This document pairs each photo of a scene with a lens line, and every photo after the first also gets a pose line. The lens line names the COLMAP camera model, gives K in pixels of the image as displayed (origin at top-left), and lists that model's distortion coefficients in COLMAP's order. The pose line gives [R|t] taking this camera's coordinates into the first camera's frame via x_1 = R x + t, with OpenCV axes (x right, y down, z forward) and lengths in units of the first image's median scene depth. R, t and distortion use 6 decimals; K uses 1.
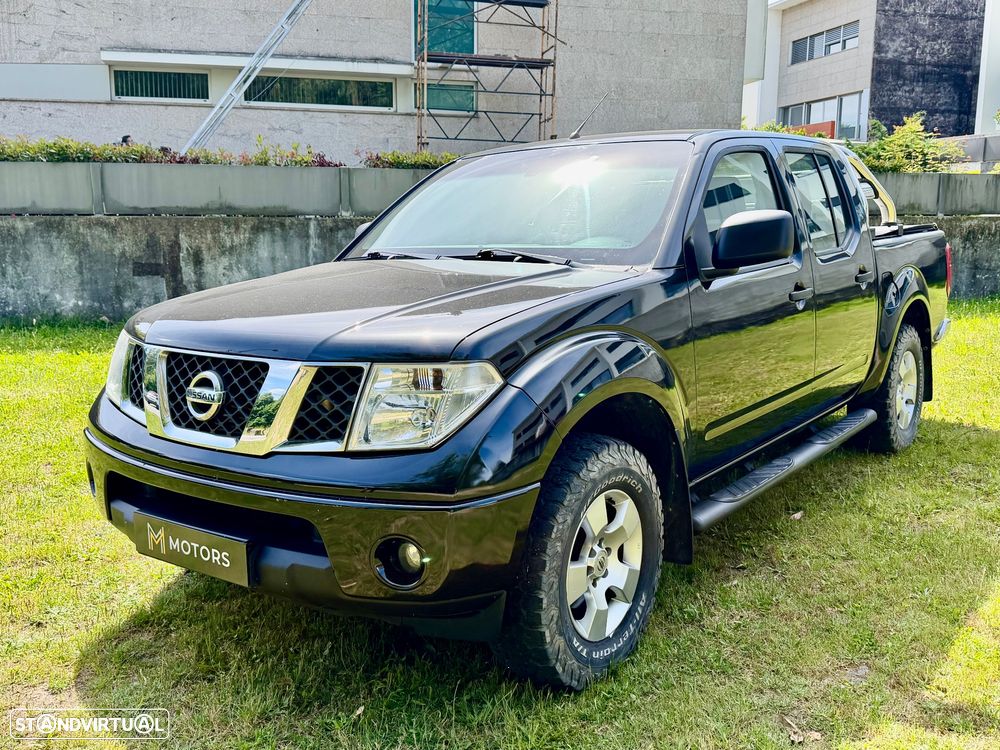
lens RADIAL K [[945.3, 0, 500.7], [0, 945.3, 352.2], [0, 0, 1]] dist [0.002026, 0.000000]
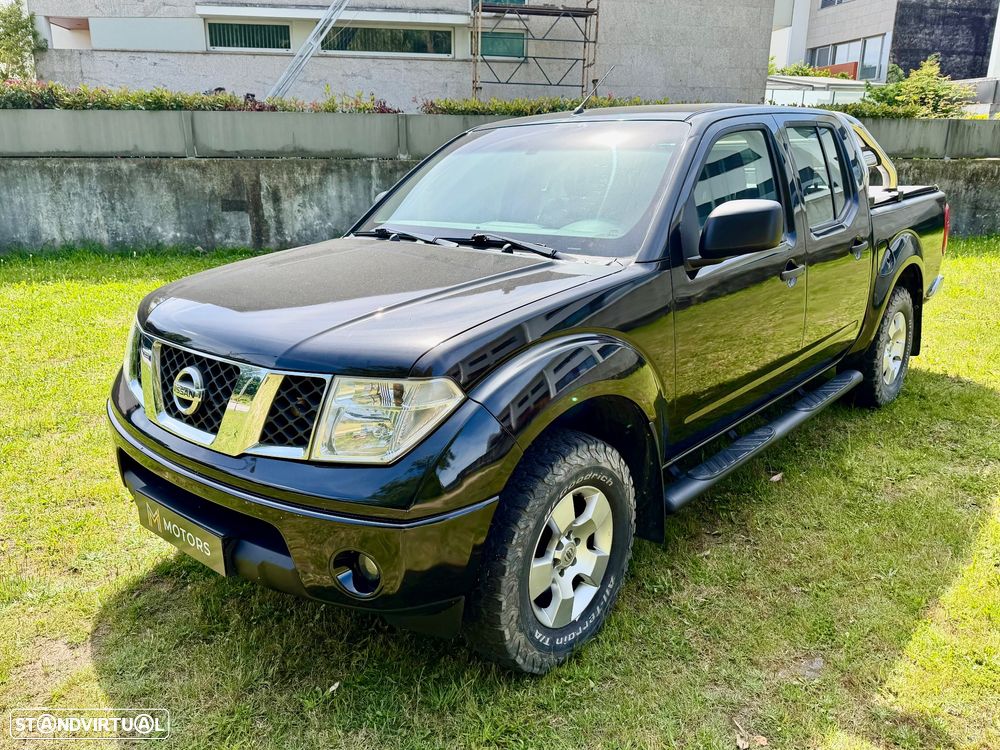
lens RADIAL K [[789.3, 0, 497.4], [0, 789.3, 368.9], [0, 0, 1]] dist [0.004493, -0.016574]
pose [[0.997318, 0.023699, -0.069251, 0.067307], [-0.014211, 0.990823, 0.134416, -0.077576], [0.071801, -0.133071, 0.988502, 0.128516]]
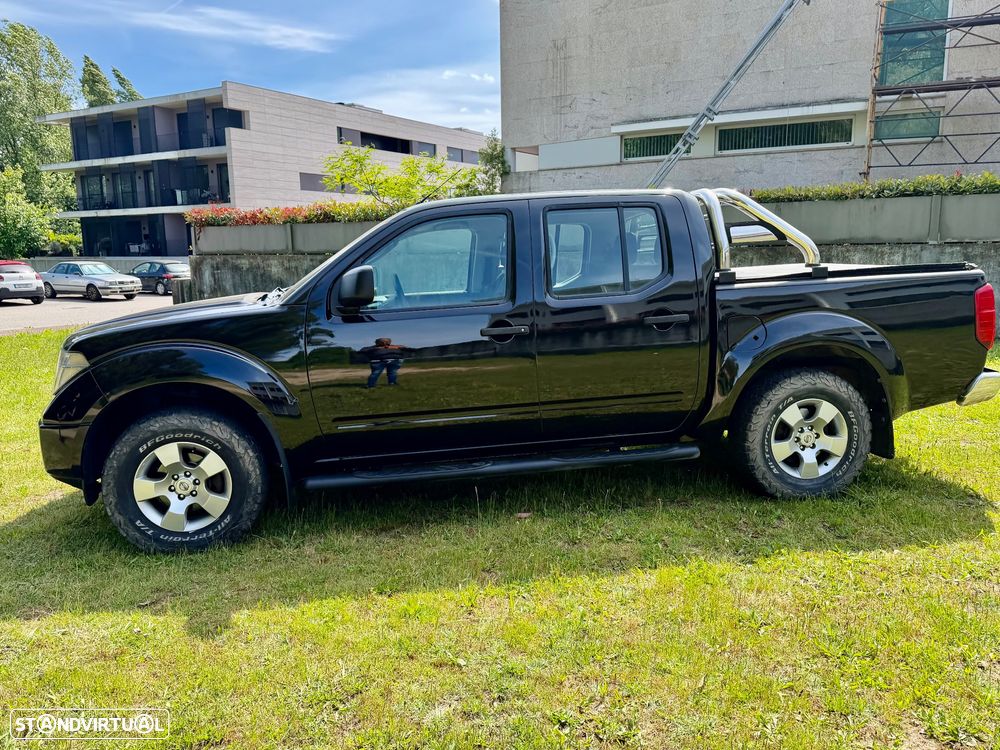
lens RADIAL K [[789.3, 0, 501.0], [0, 789.3, 374.2], [0, 0, 1]] dist [0.004493, -0.016574]
pose [[0.726654, 0.088828, -0.681237, 1.142017], [-0.070838, 0.996008, 0.054312, -0.065434], [0.683342, 0.008791, 0.730046, 0.304476]]
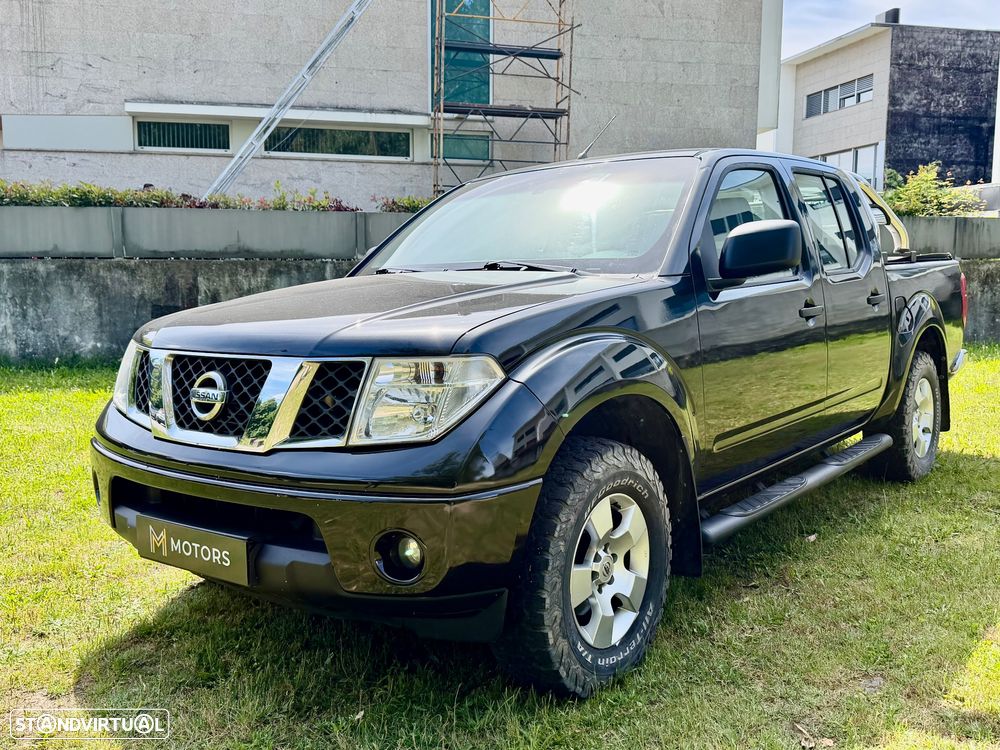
lens RADIAL K [[945.3, 0, 497.0], [0, 945.3, 359.7], [0, 0, 1]] dist [0.002026, 0.000000]
pose [[0.999745, -0.000385, -0.022596, 0.011812], [-0.000747, 0.998744, -0.050102, 0.044766], [0.022587, 0.050106, 0.998488, 0.004206]]
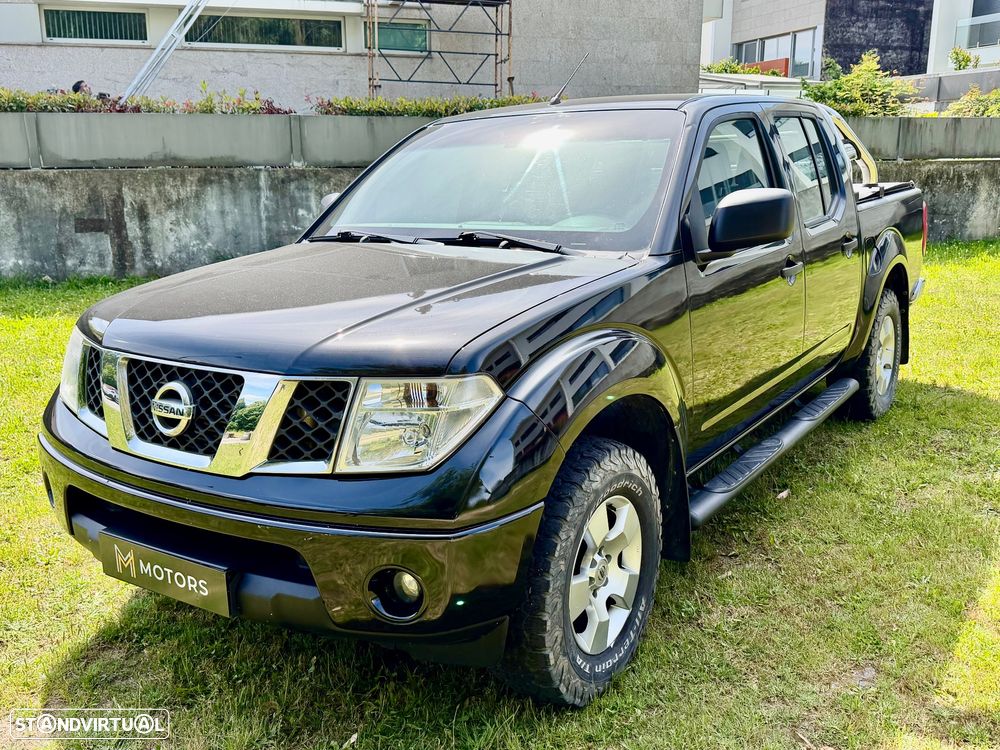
lens RADIAL K [[945.3, 0, 501.1], [0, 945.3, 361.1], [0, 0, 1]] dist [0.002026, 0.000000]
pose [[0.998594, -0.017683, 0.049964, -0.031289], [0.014003, 0.997229, 0.073065, -0.048598], [-0.051117, -0.072262, 0.996075, 0.058086]]
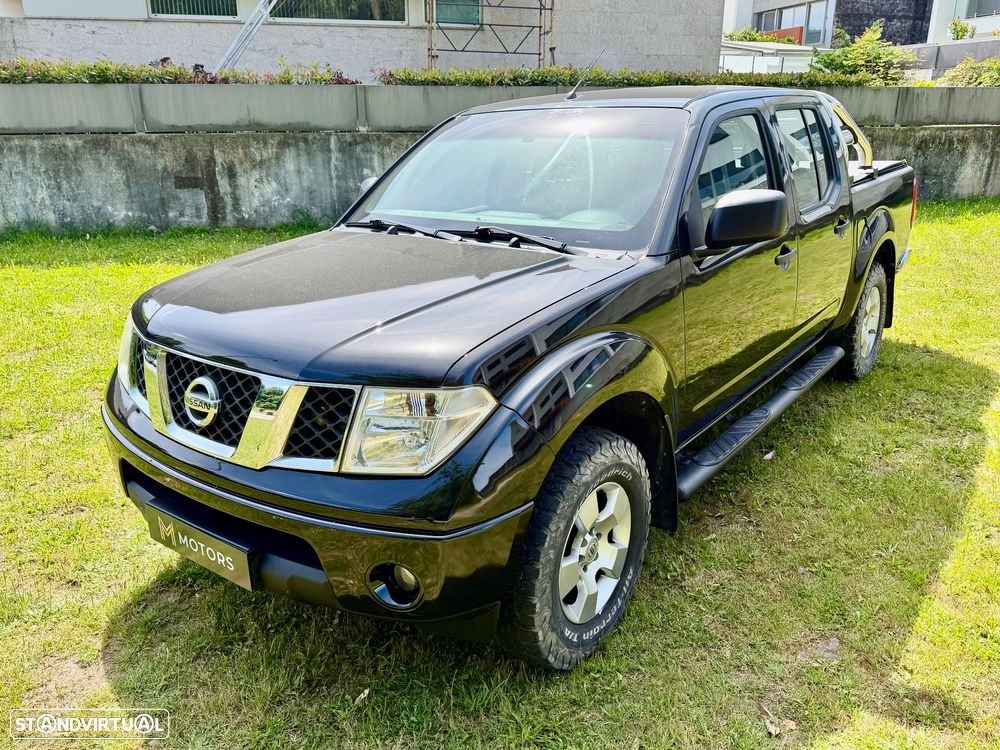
lens RADIAL K [[789.3, 0, 505.4], [0, 789.3, 364.9], [0, 0, 1]] dist [0.004493, -0.016574]
pose [[0.999995, -0.003050, -0.000846, 0.009102], [0.003149, 0.985474, 0.169798, -0.104595], [0.000316, -0.169799, 0.985479, 0.136211]]
